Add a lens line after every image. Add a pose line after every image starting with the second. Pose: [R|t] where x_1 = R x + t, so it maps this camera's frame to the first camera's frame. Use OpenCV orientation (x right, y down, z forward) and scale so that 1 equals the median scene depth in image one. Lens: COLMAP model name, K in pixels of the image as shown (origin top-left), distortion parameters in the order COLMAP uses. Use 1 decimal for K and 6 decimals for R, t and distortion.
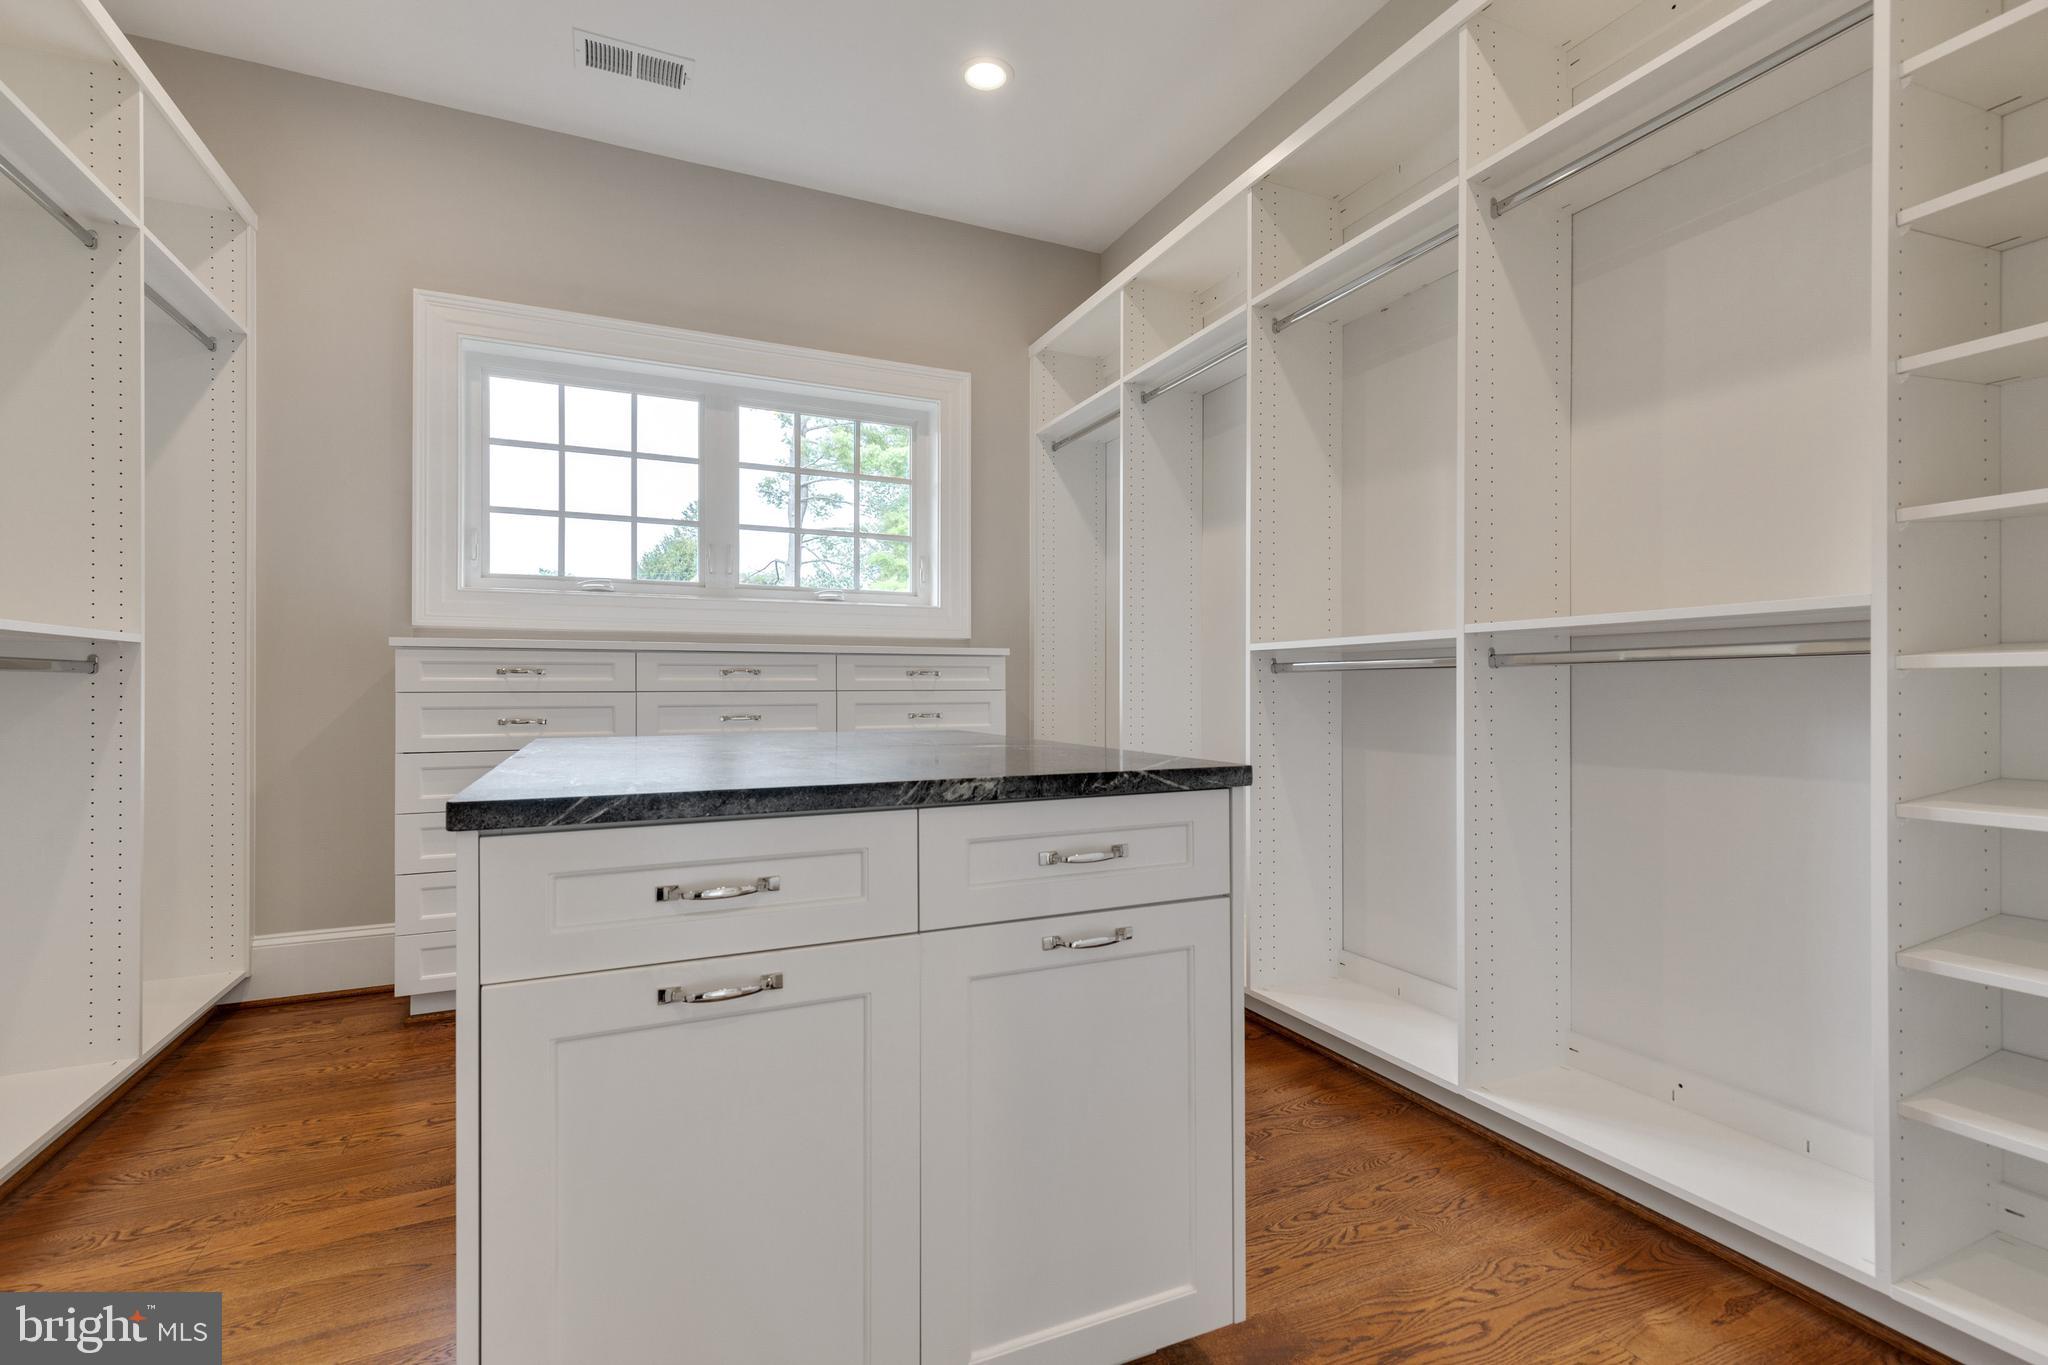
lens RADIAL K [[922.0, 0, 1039.4], [0, 922.0, 694.4], [0, 0, 1]] dist [0.000363, -0.000434]
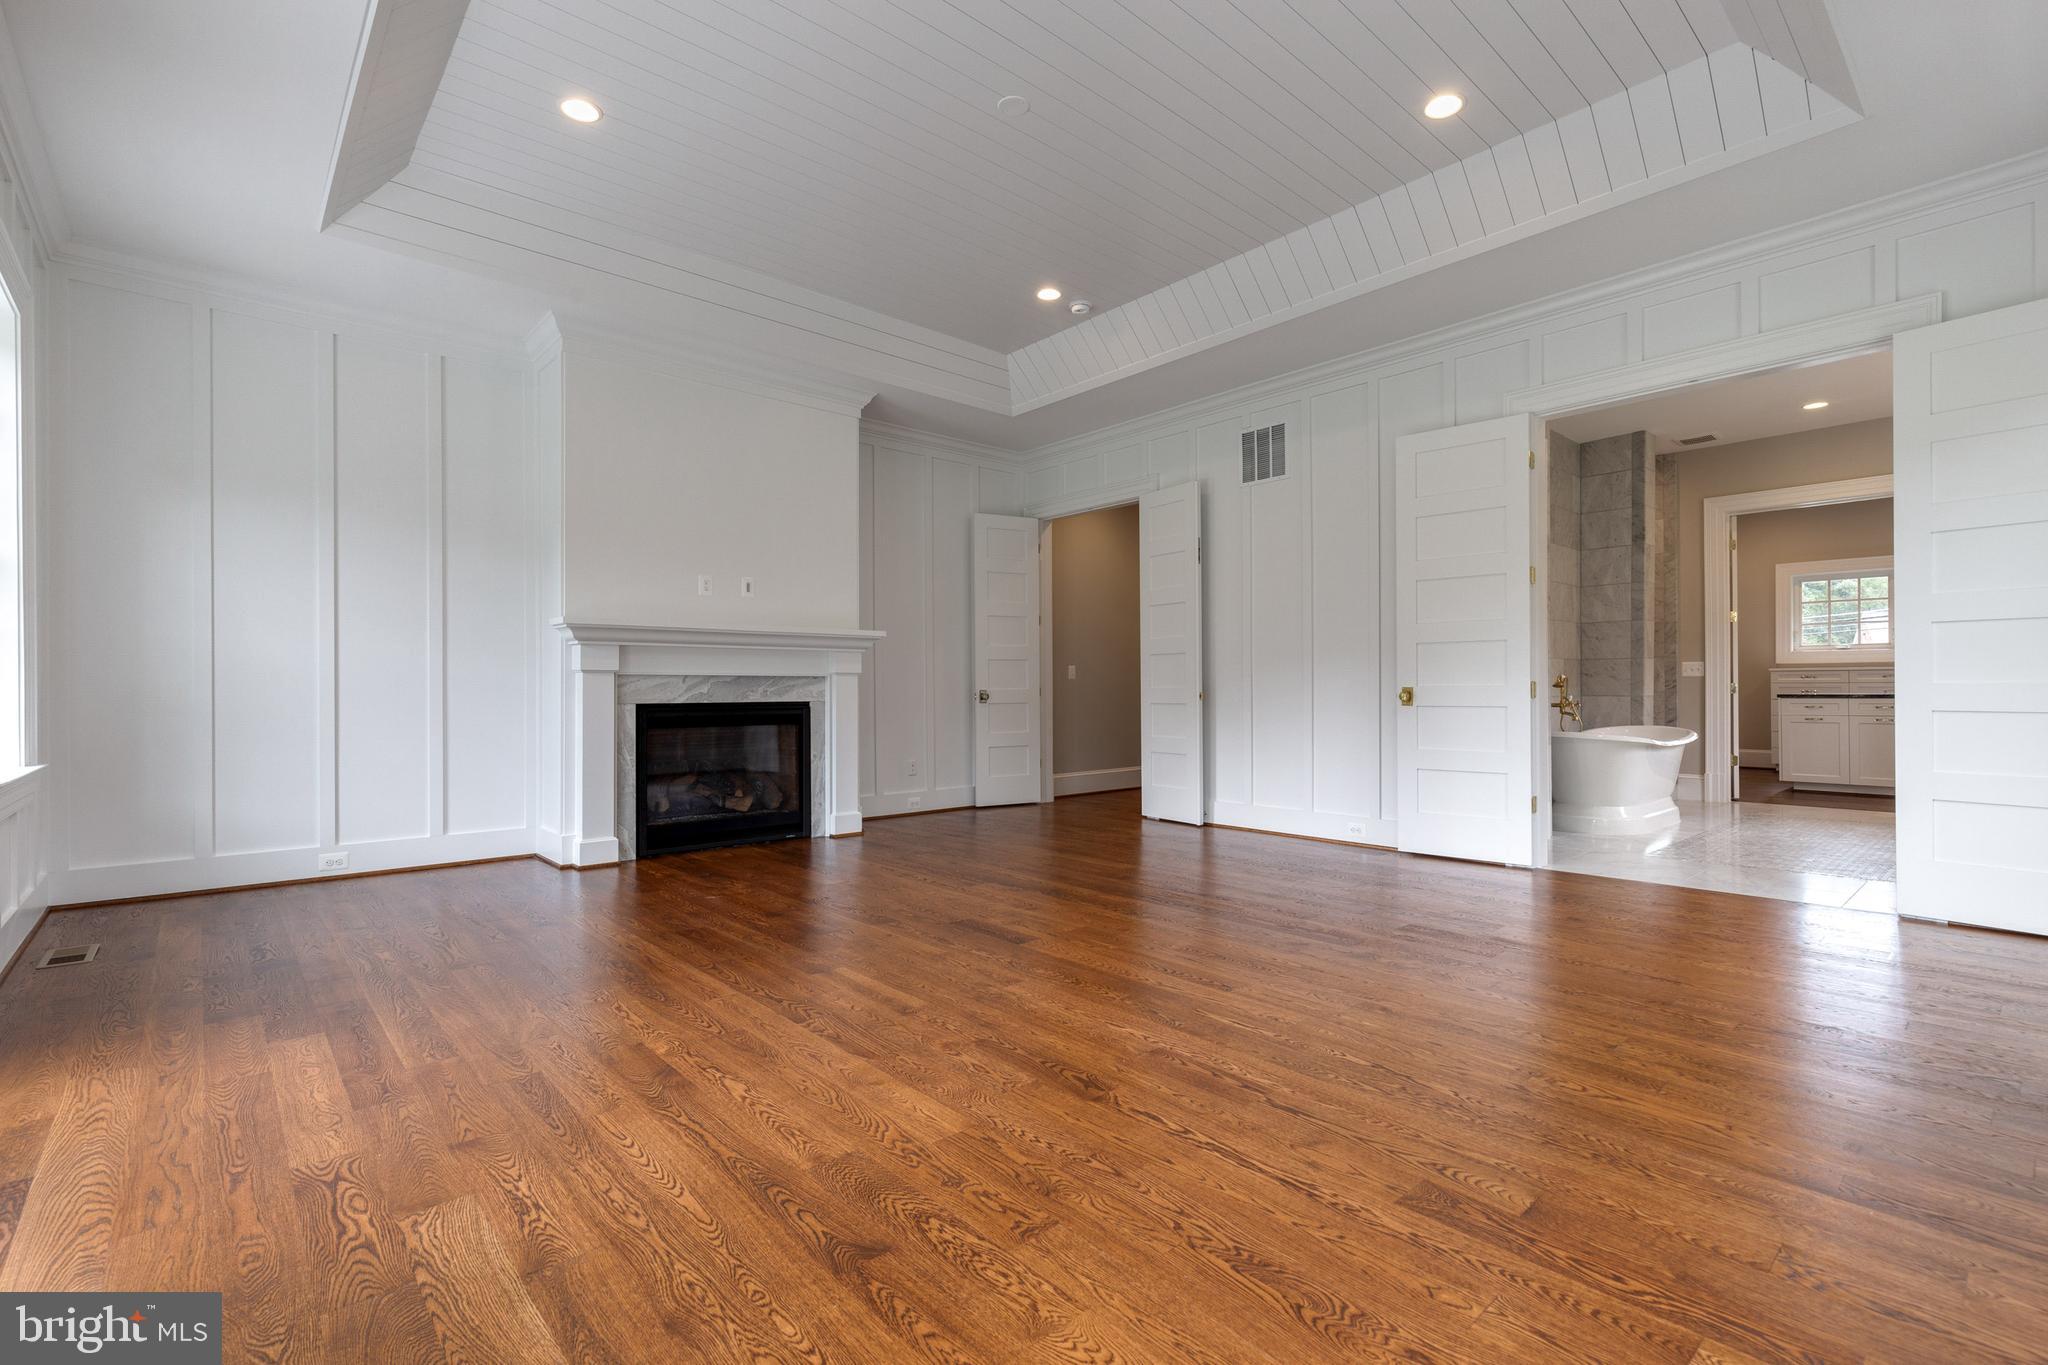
lens RADIAL K [[922.0, 0, 1039.4], [0, 922.0, 694.4], [0, 0, 1]] dist [0.000363, -0.000434]
pose [[0.293632, 0.005394, -0.955903, 1.843105], [0.002750, 0.999975, 0.006488, 0.008679], [0.955915, -0.004534, 0.293610, -2.699261]]
